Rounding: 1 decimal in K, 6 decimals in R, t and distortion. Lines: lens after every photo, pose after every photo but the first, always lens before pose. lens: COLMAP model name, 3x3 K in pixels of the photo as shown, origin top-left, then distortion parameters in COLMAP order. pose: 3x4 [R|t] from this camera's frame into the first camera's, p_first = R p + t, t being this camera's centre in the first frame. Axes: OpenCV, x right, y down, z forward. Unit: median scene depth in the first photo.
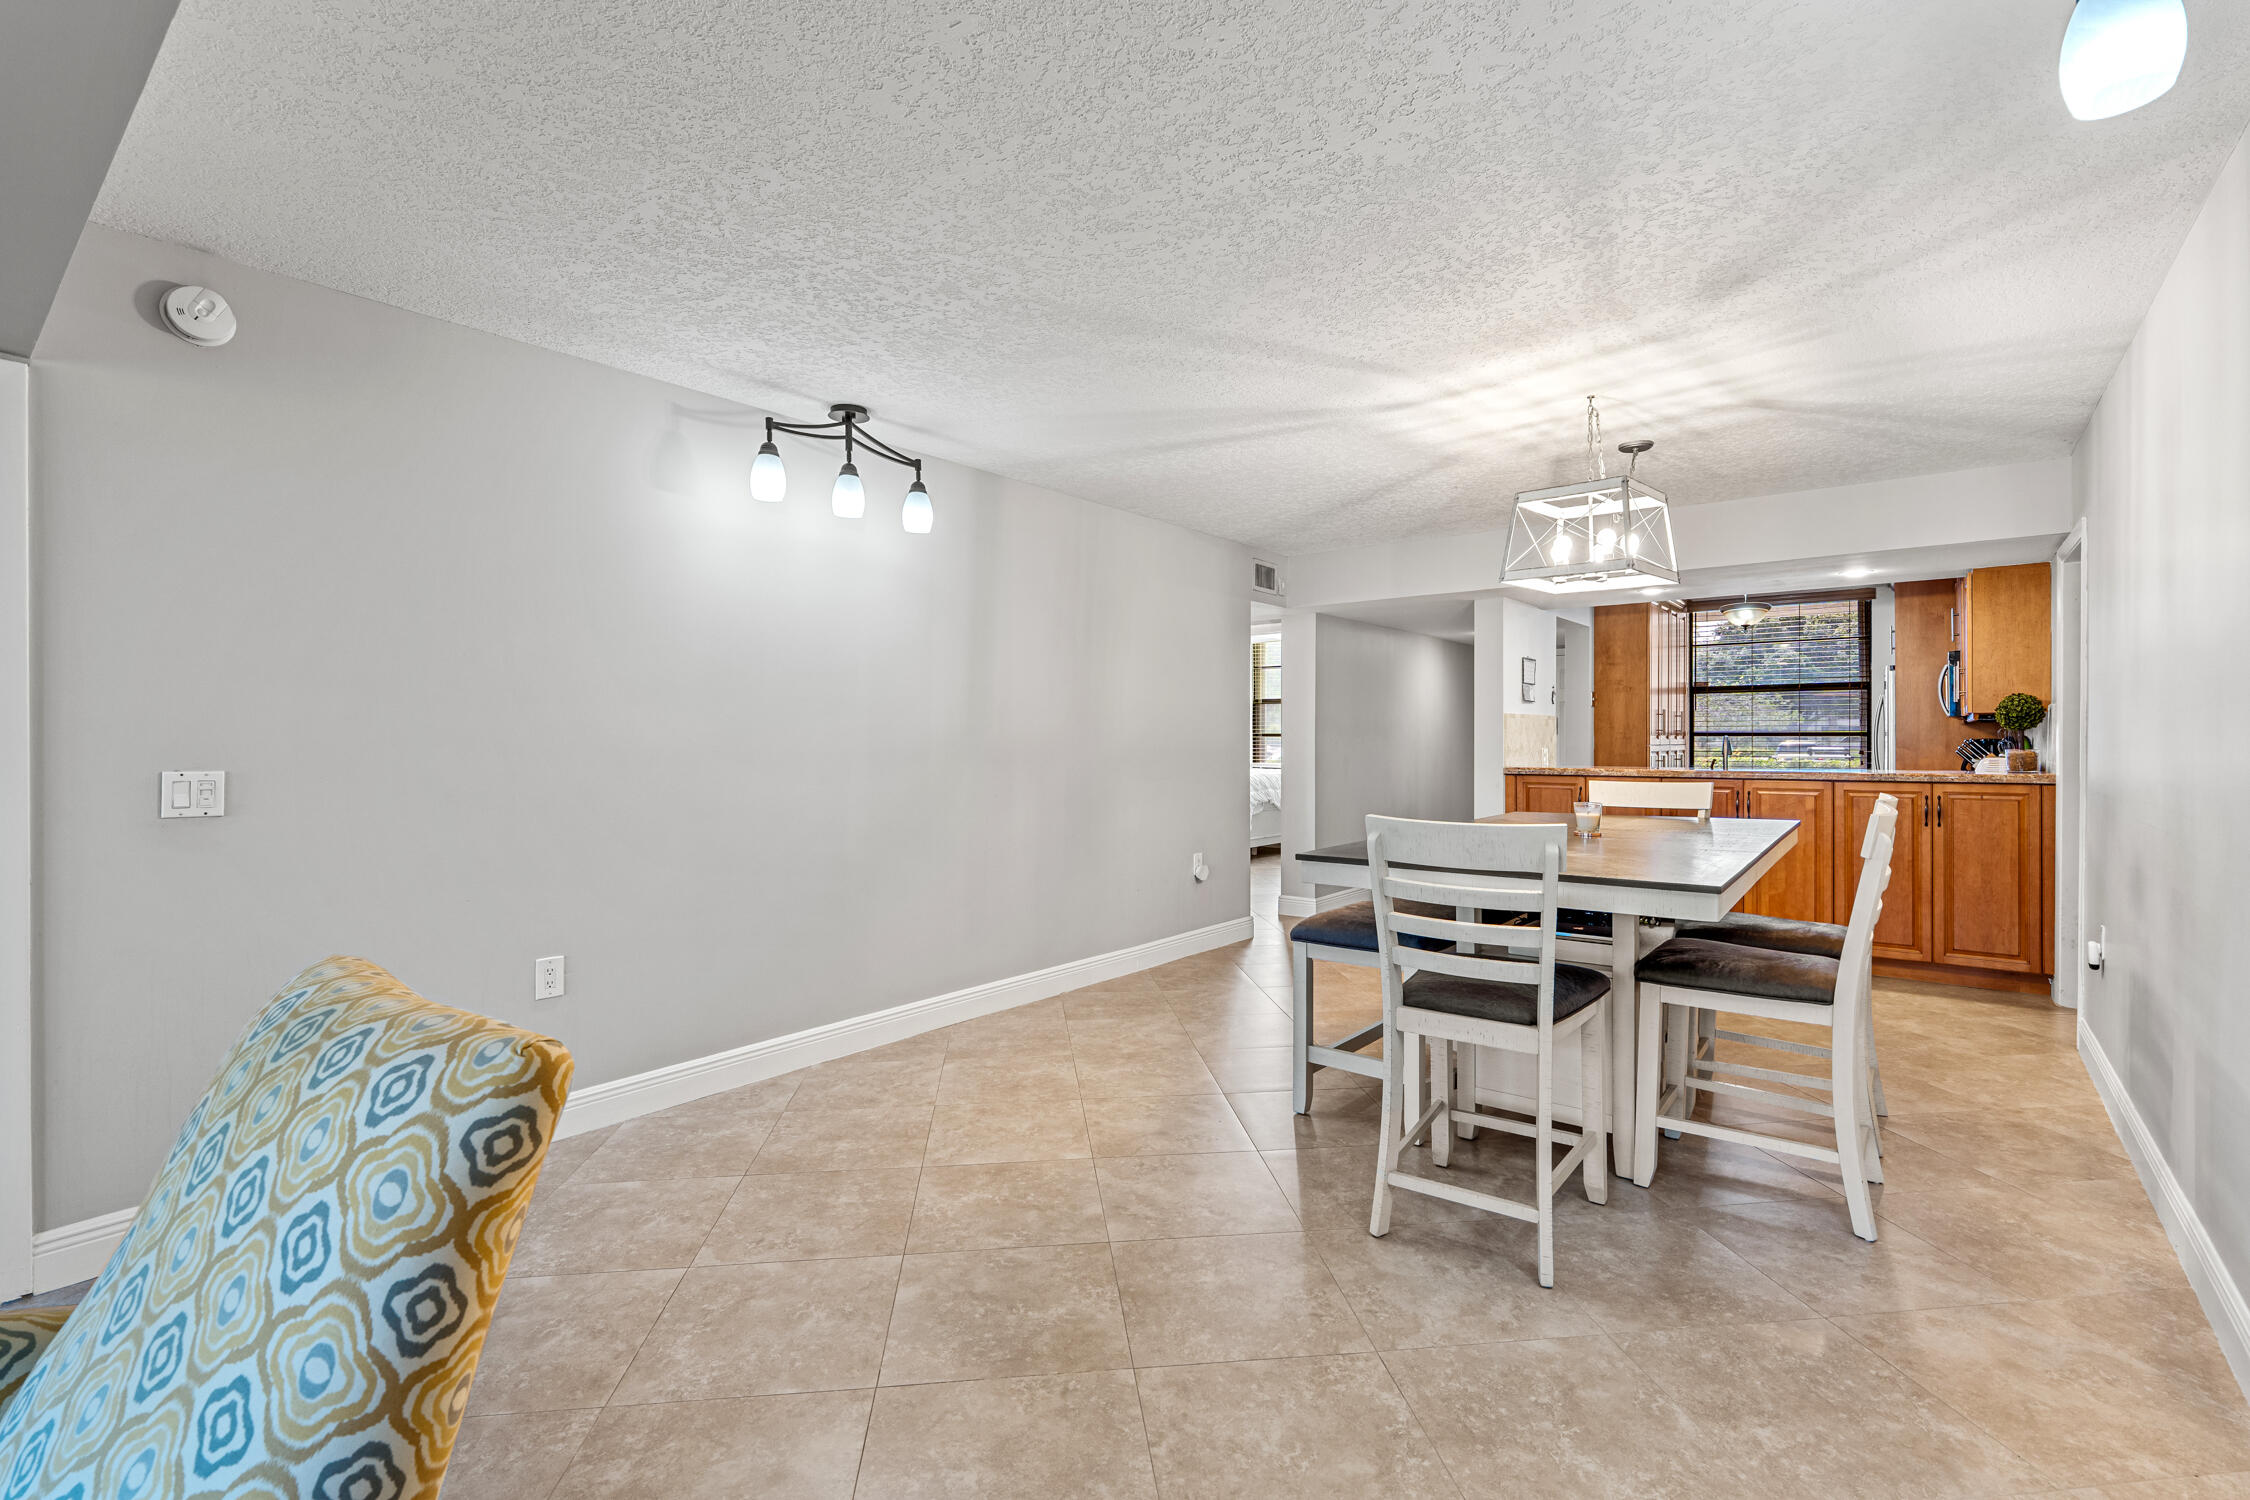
lens RADIAL K [[1012.3, 0, 1119.0], [0, 1012.3, 734.9], [0, 0, 1]] dist [-0.003203, 0.000552]
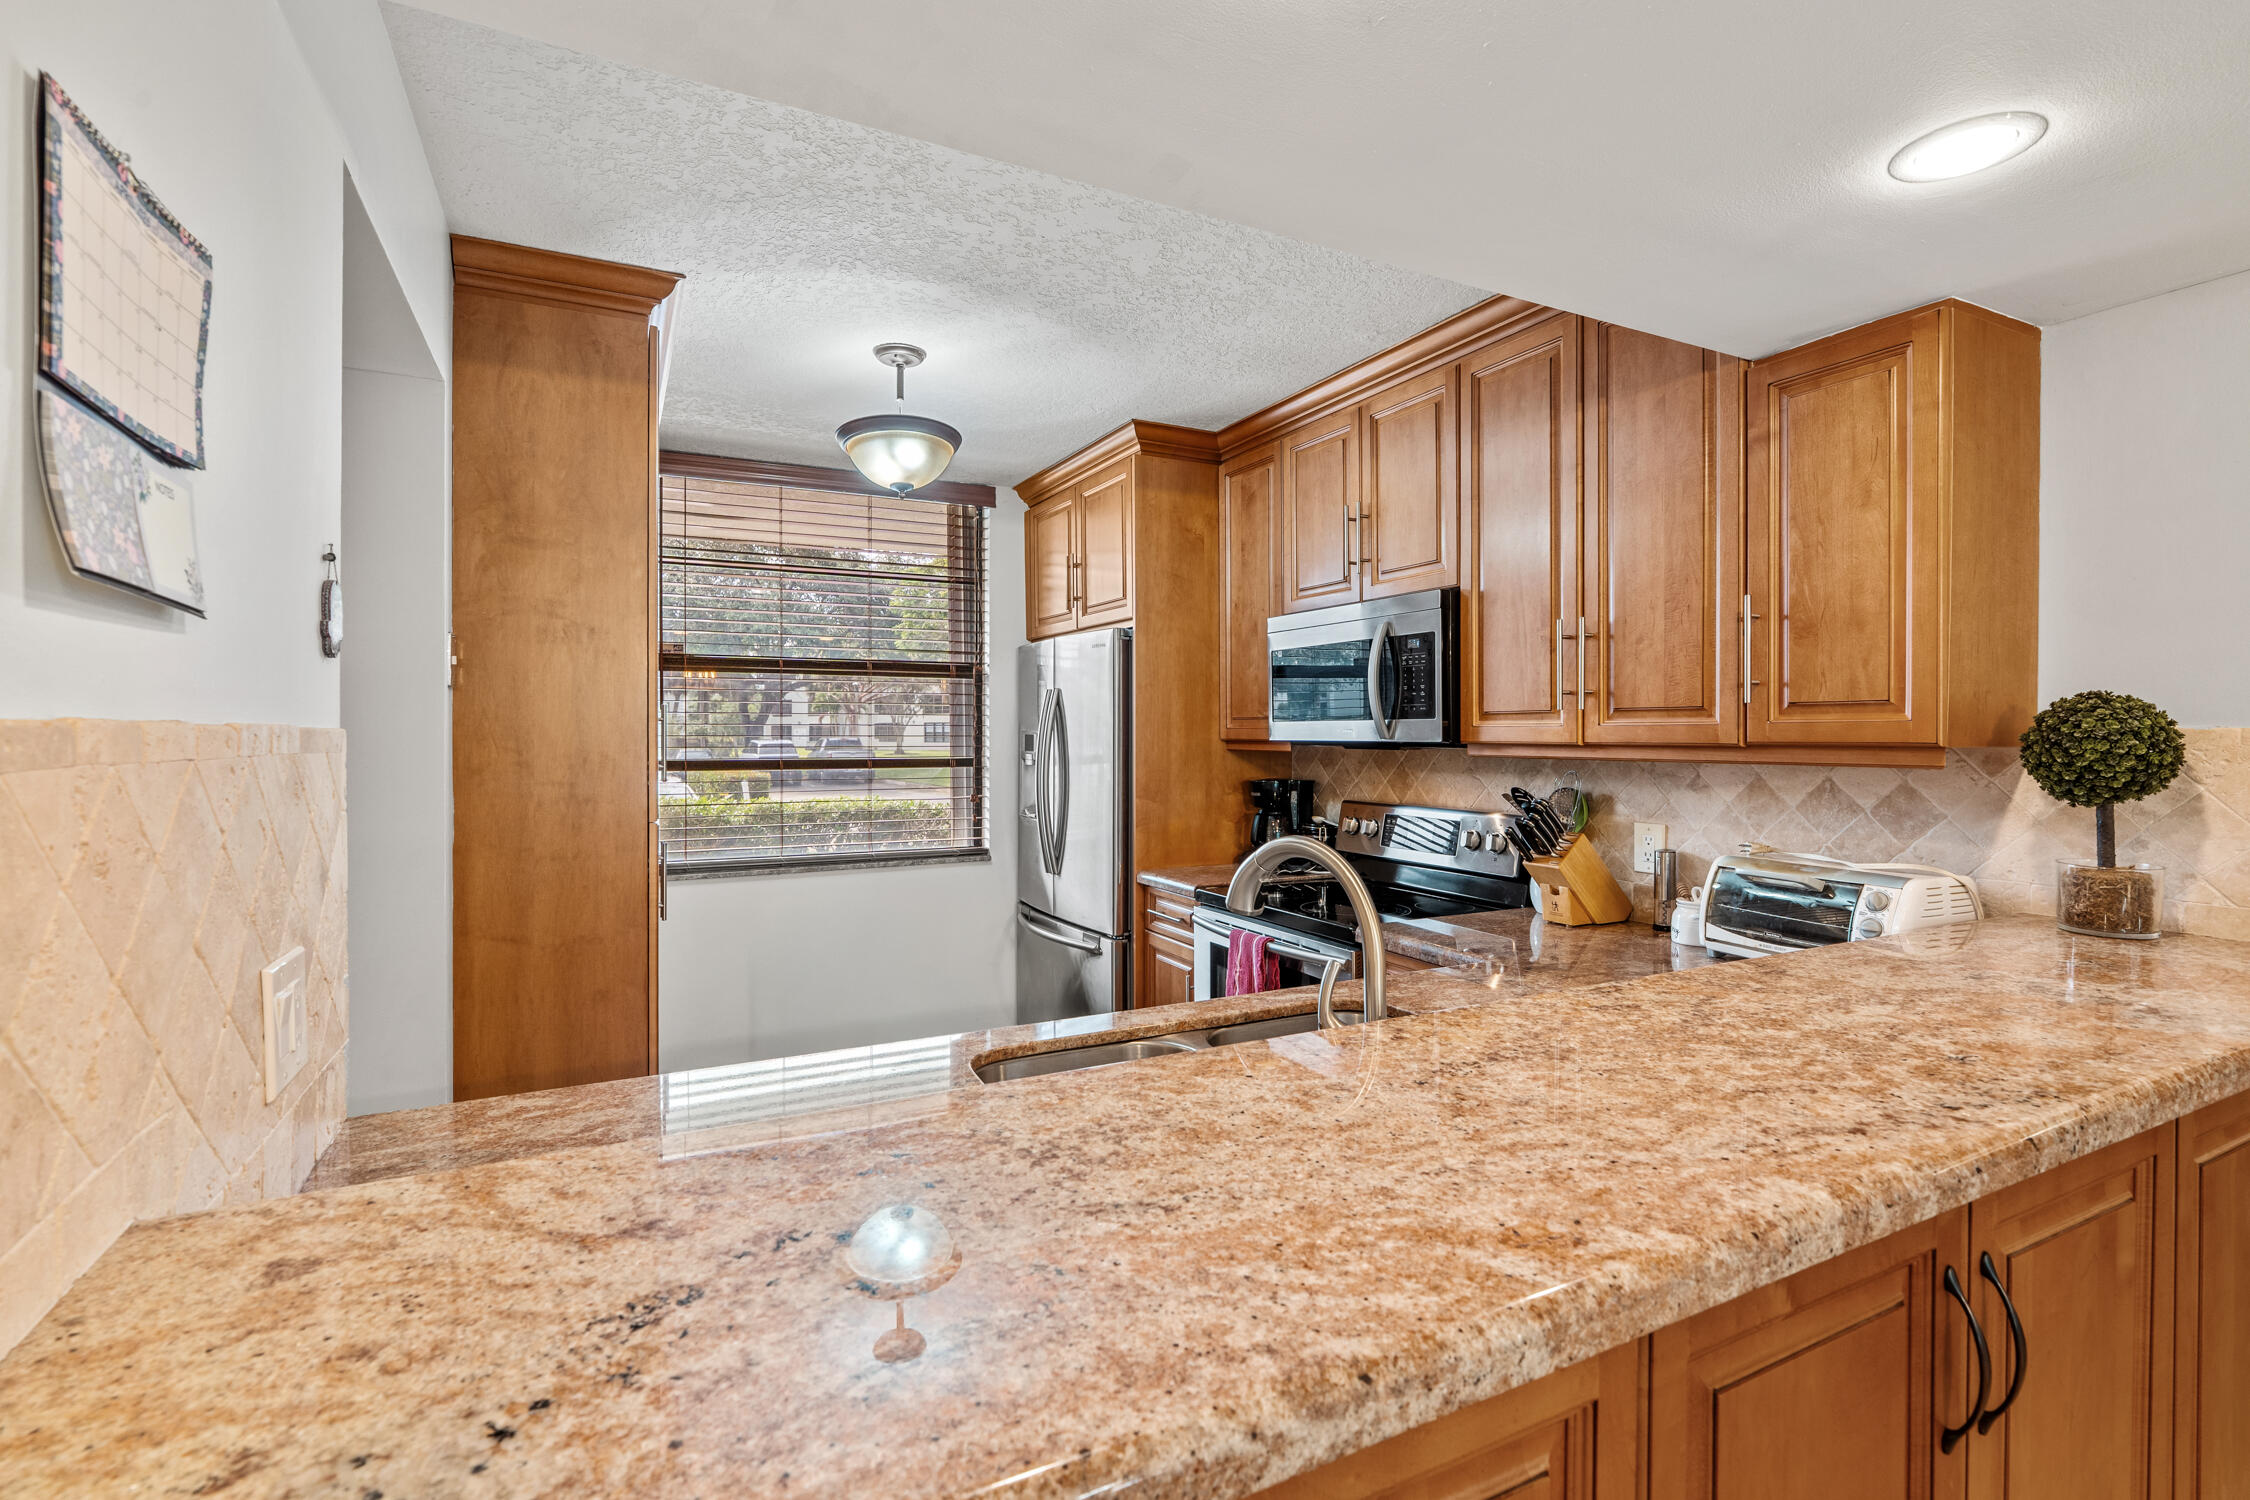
lens RADIAL K [[1012.3, 0, 1125.0], [0, 1012.3, 737.1], [0, 0, 1]] dist [-0.003203, 0.000552]
pose [[0.421172, -0.002943, 0.906976, 0.447027], [-0.002811, 0.999986, 0.004550, -0.025344], [-0.906977, -0.004466, 0.421157, 1.080130]]
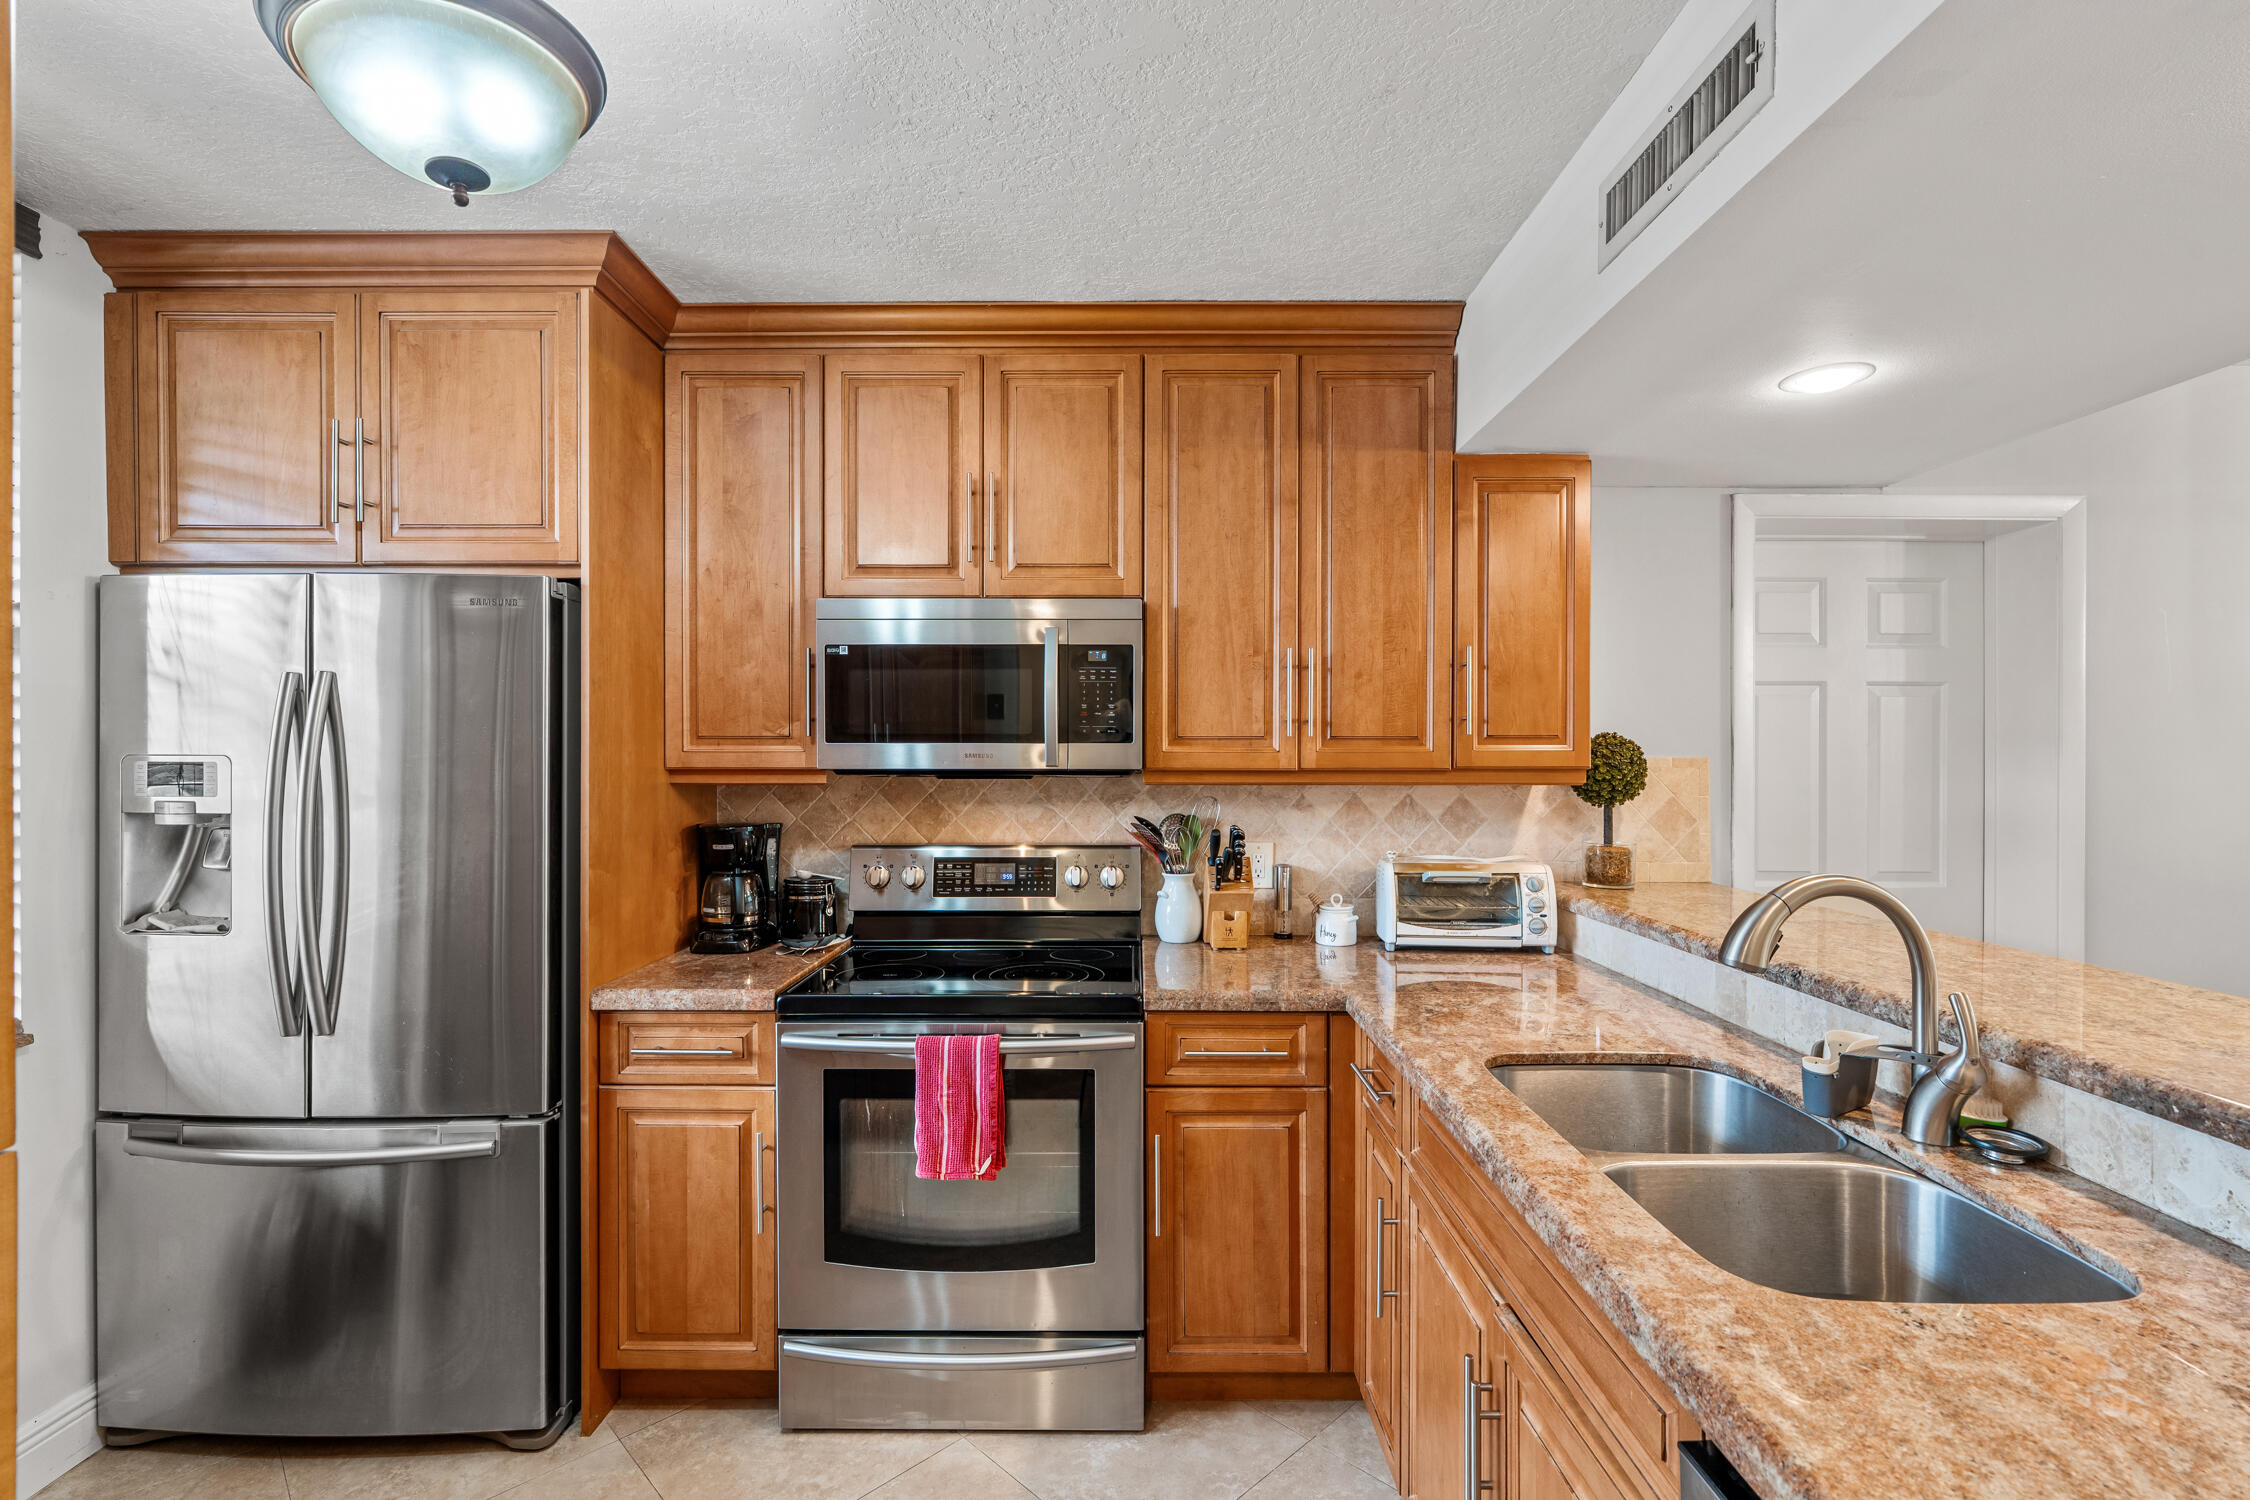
lens RADIAL K [[1012.3, 0, 1117.3], [0, 1012.3, 762.6], [0, 0, 1]] dist [-0.003203, 0.000552]
pose [[-0.605088, -0.001858, 0.796156, 0.605281], [-0.002102, 0.999998, 0.000737, -0.024298], [-0.796156, -0.001227, -0.605090, 1.410063]]
